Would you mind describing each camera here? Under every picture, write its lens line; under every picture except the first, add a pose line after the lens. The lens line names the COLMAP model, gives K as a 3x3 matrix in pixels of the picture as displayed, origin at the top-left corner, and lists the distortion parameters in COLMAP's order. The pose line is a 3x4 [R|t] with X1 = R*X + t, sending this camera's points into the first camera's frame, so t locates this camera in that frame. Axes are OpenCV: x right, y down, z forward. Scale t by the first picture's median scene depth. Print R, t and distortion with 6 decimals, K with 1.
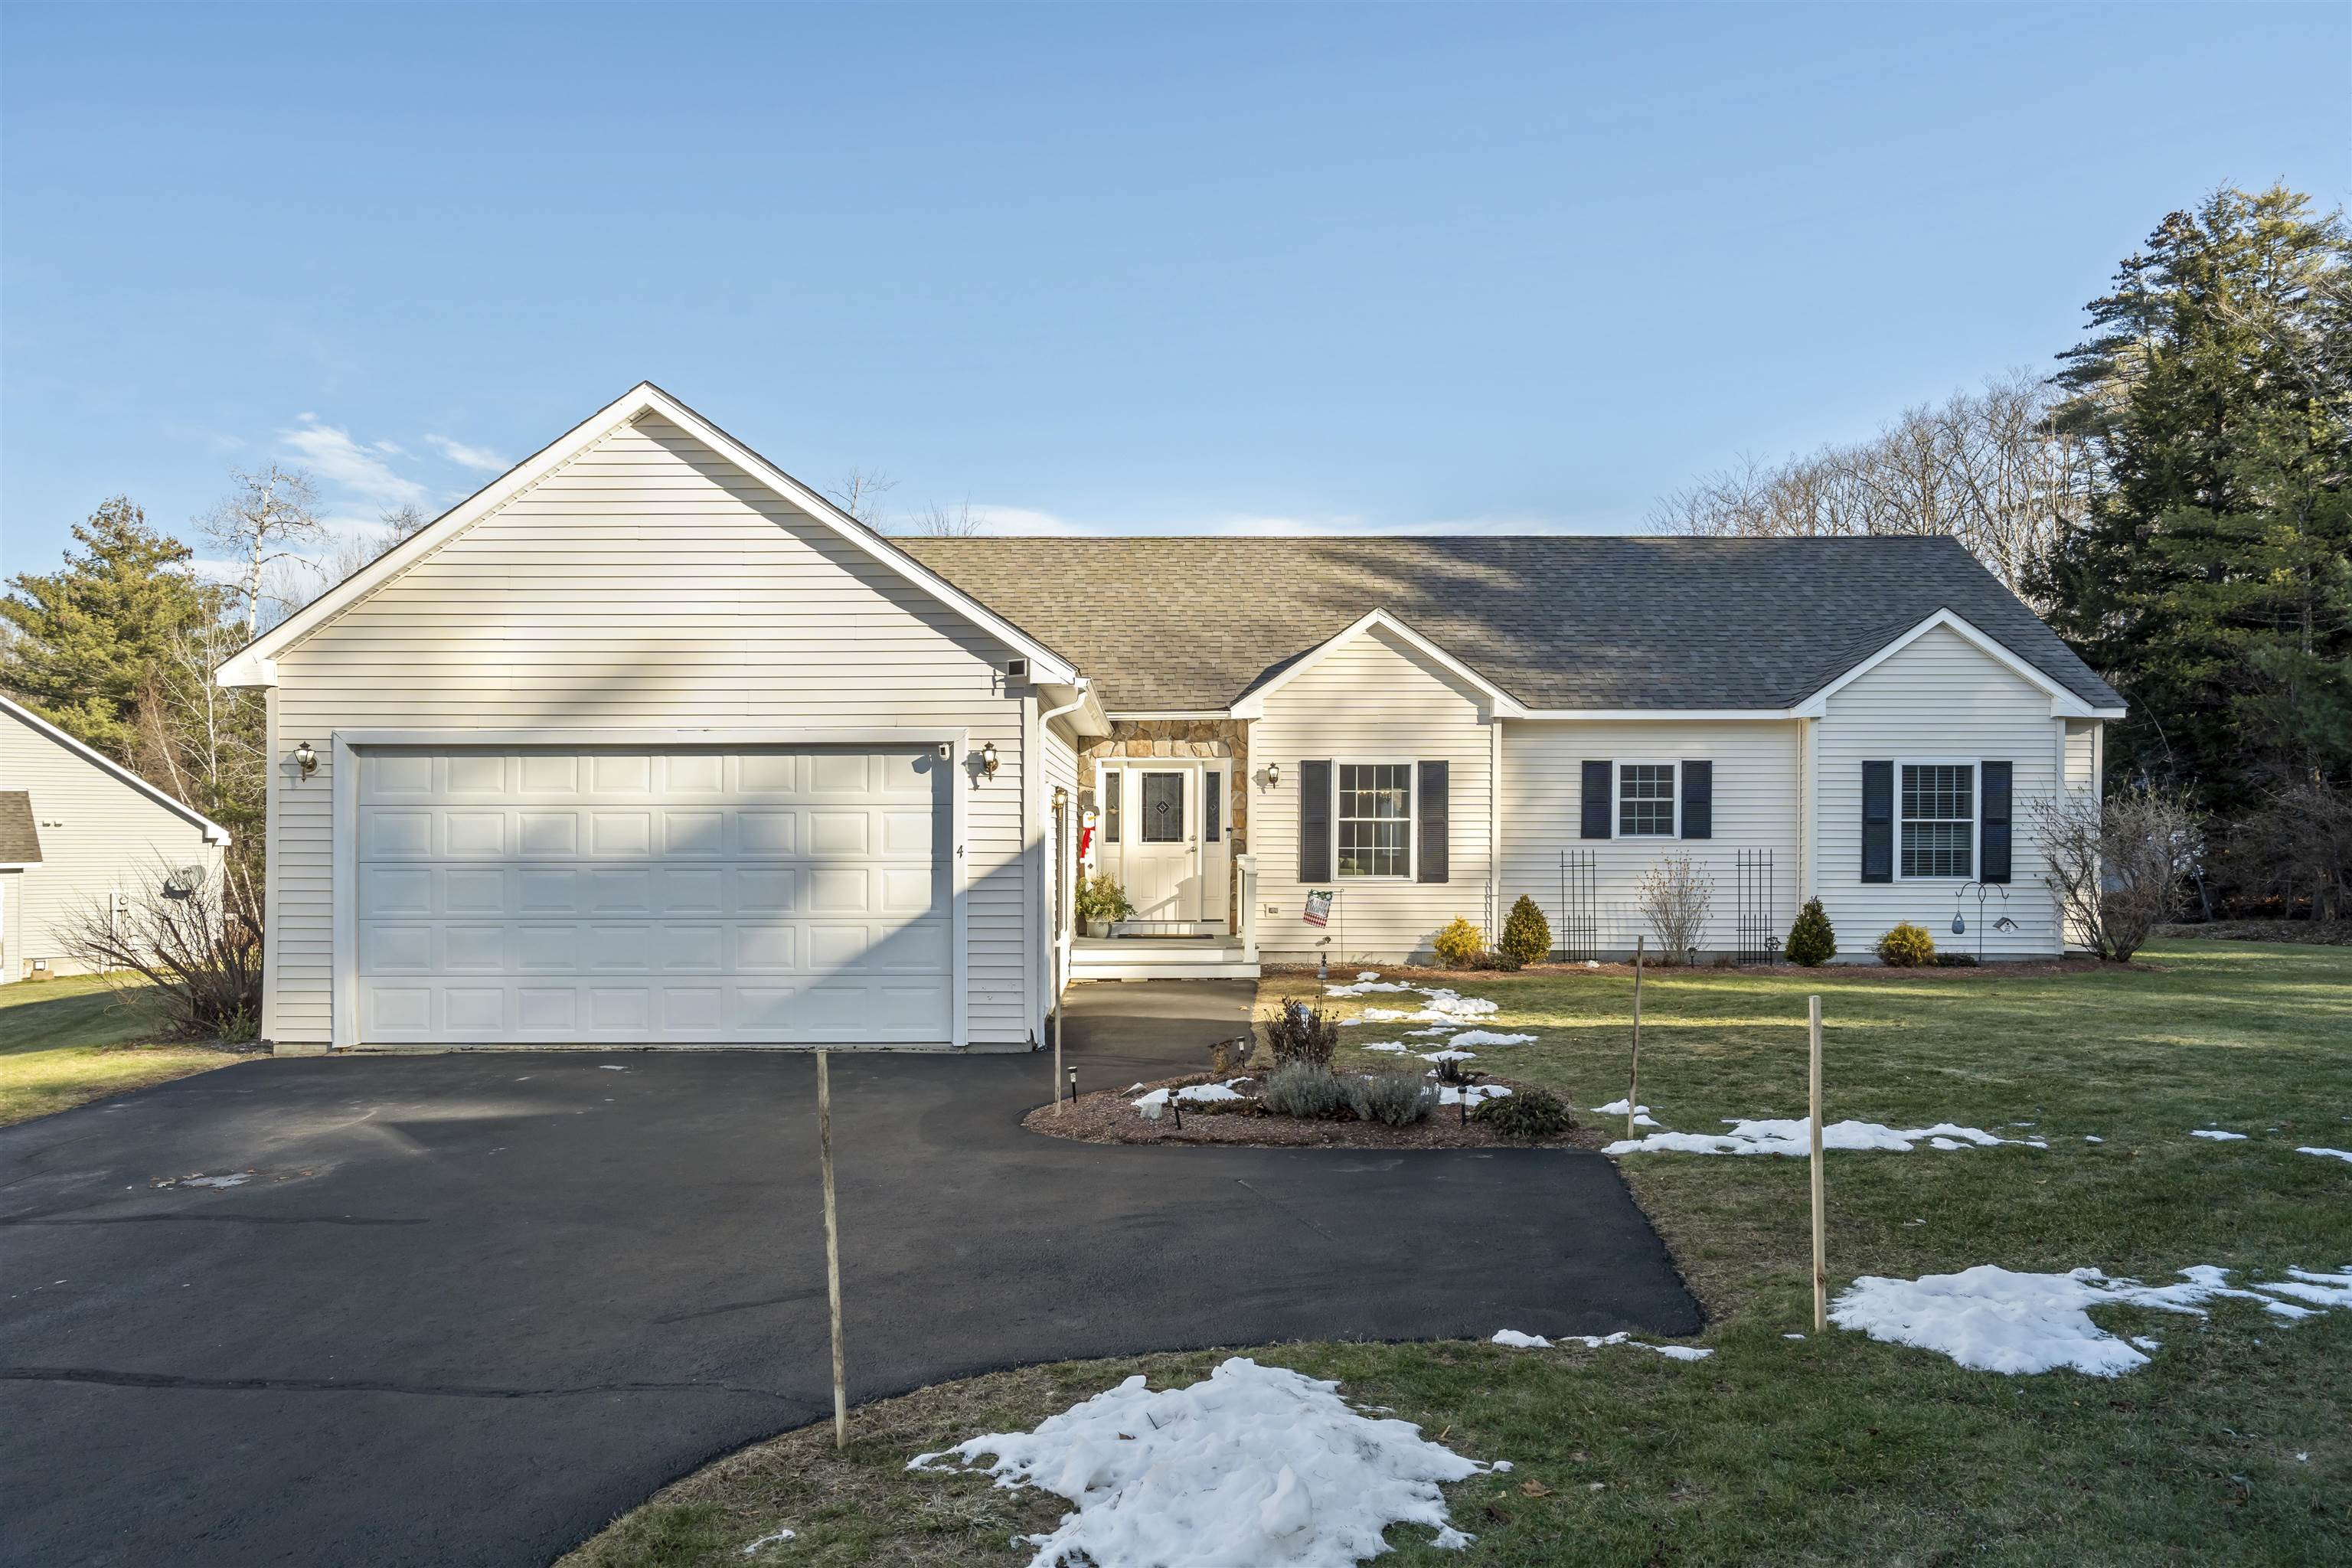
lens RADIAL K [[1581.4, 0, 1188.9], [0, 1581.4, 823.0], [0, 0, 1]] dist [-0.003983, 0.005238]
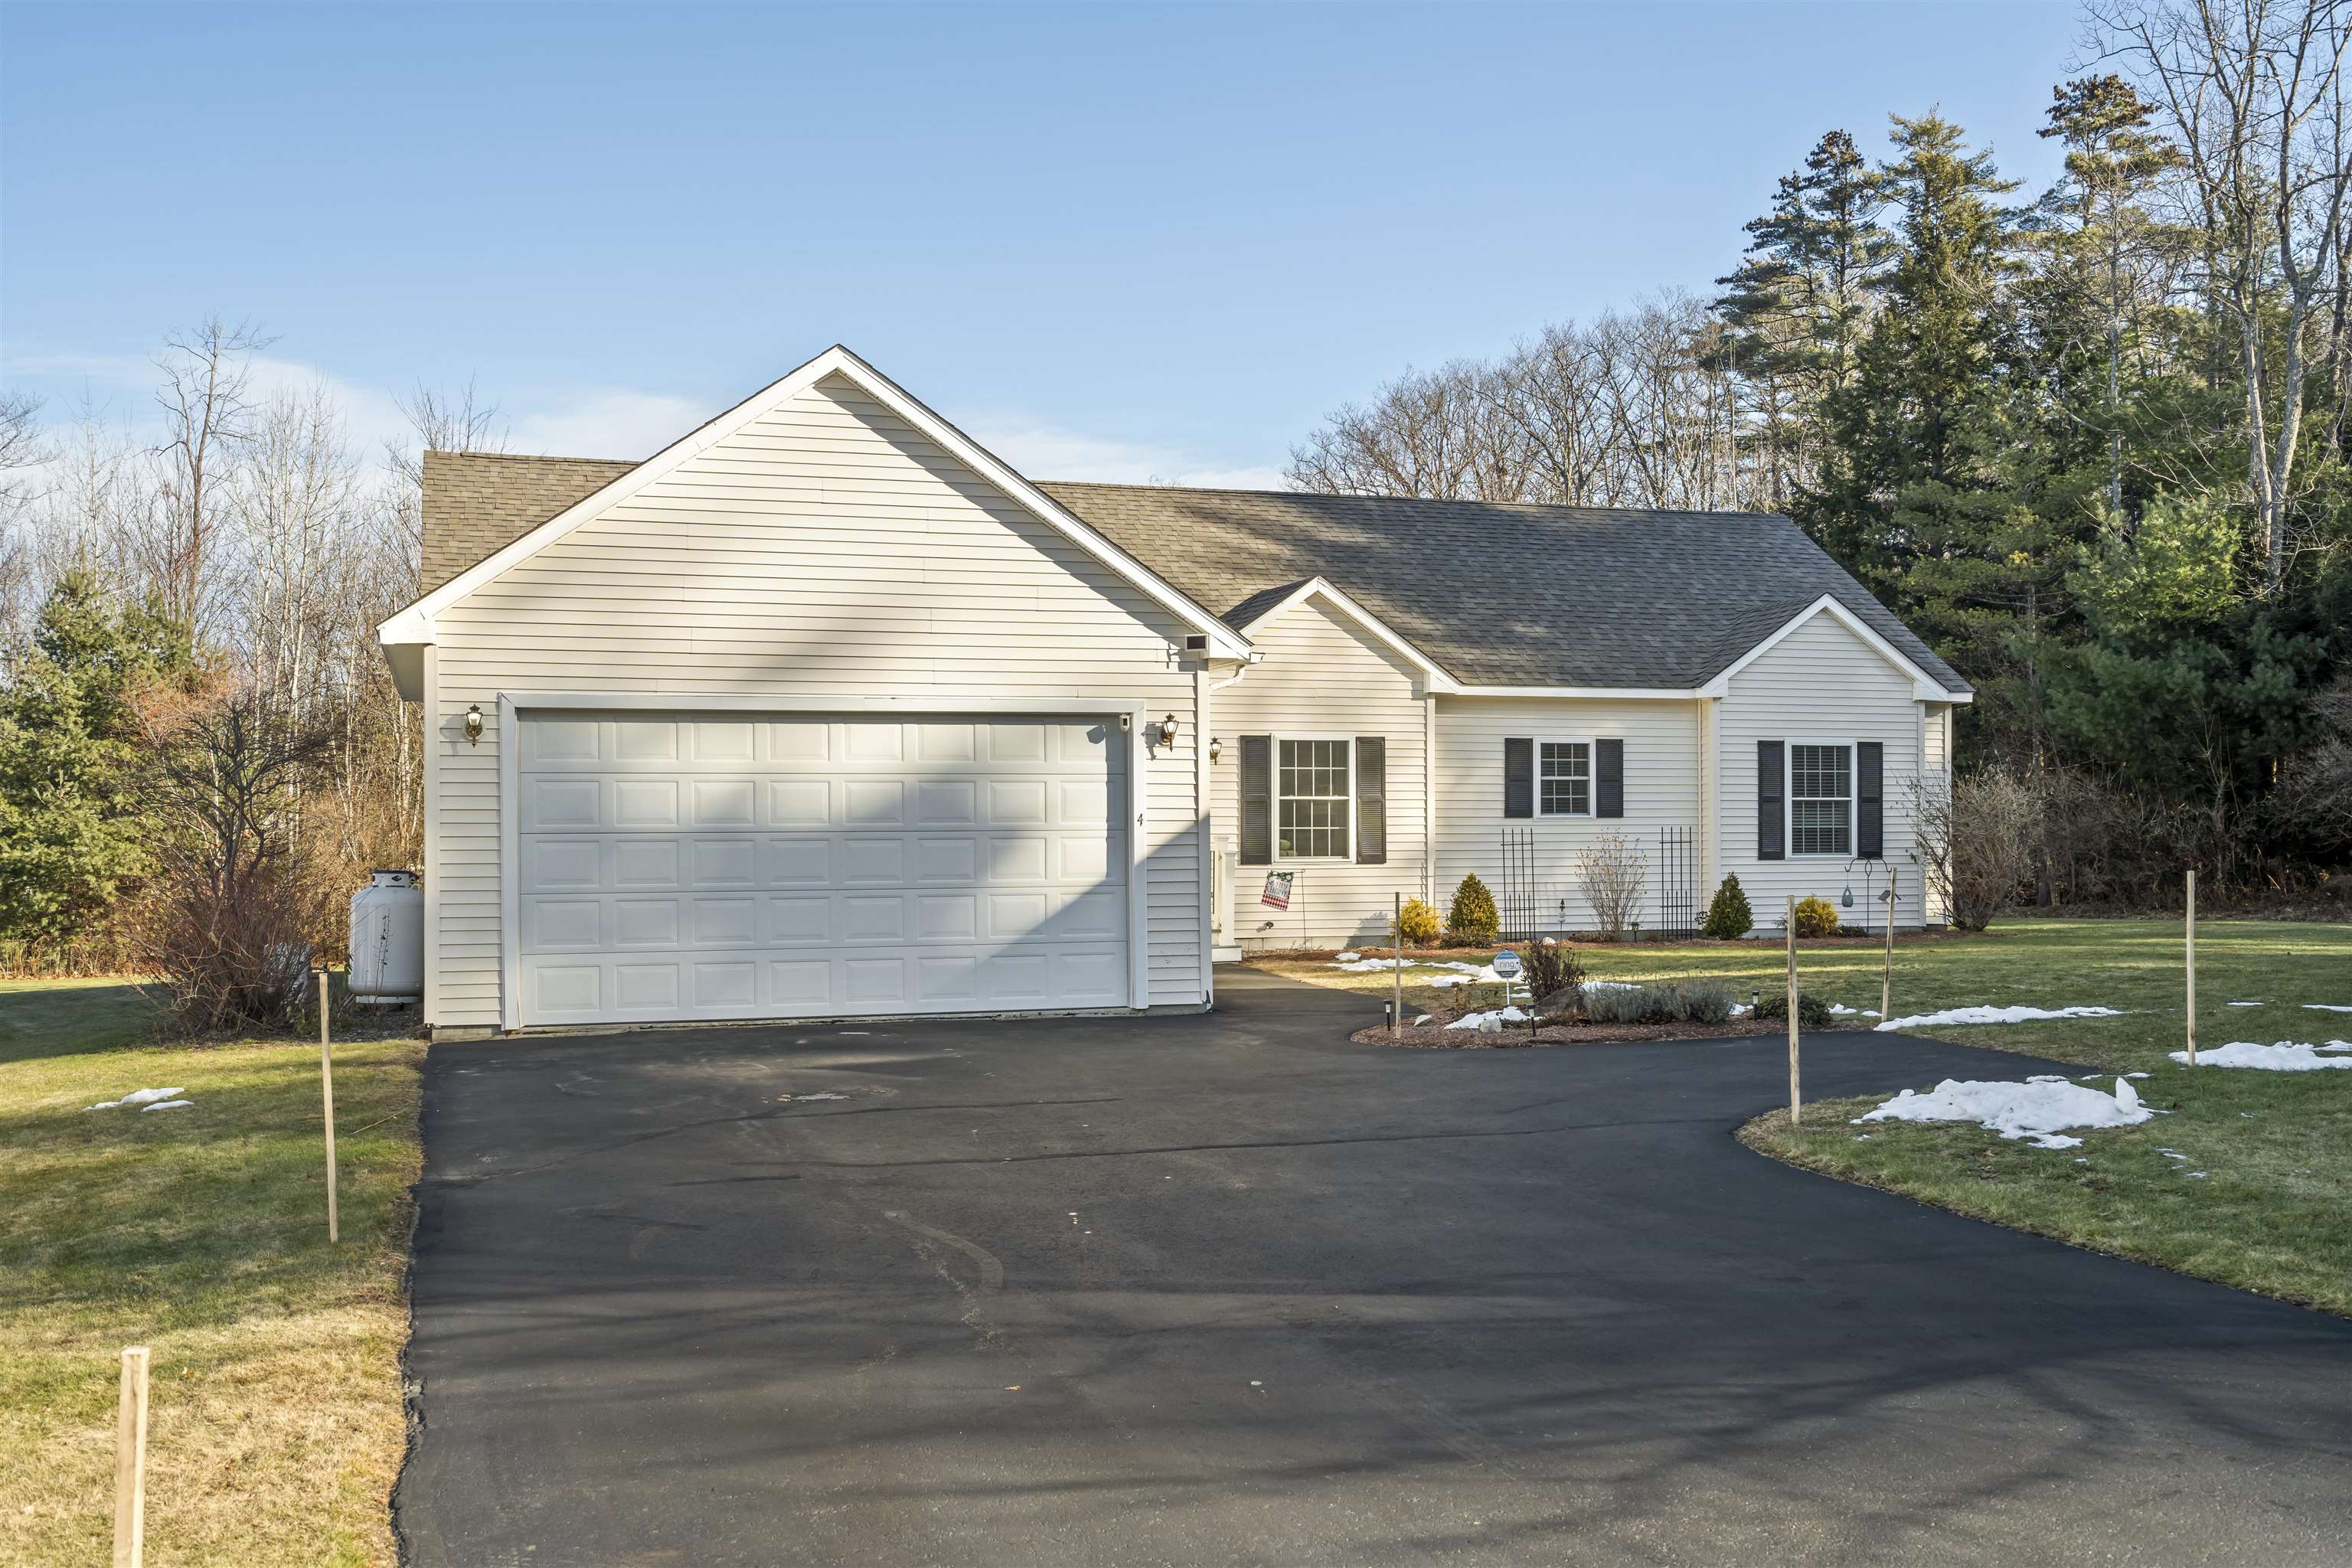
lens RADIAL K [[2288.5, 0, 1175.4], [0, 2288.5, 782.7], [0, 0, 1]] dist [-0.005363, 0.000000]
pose [[0.948157, 0.002611, 0.317791, -0.401362], [0.004138, 0.999780, -0.020560, 0.016623], [-0.317775, 0.020809, 0.947938, -0.281080]]
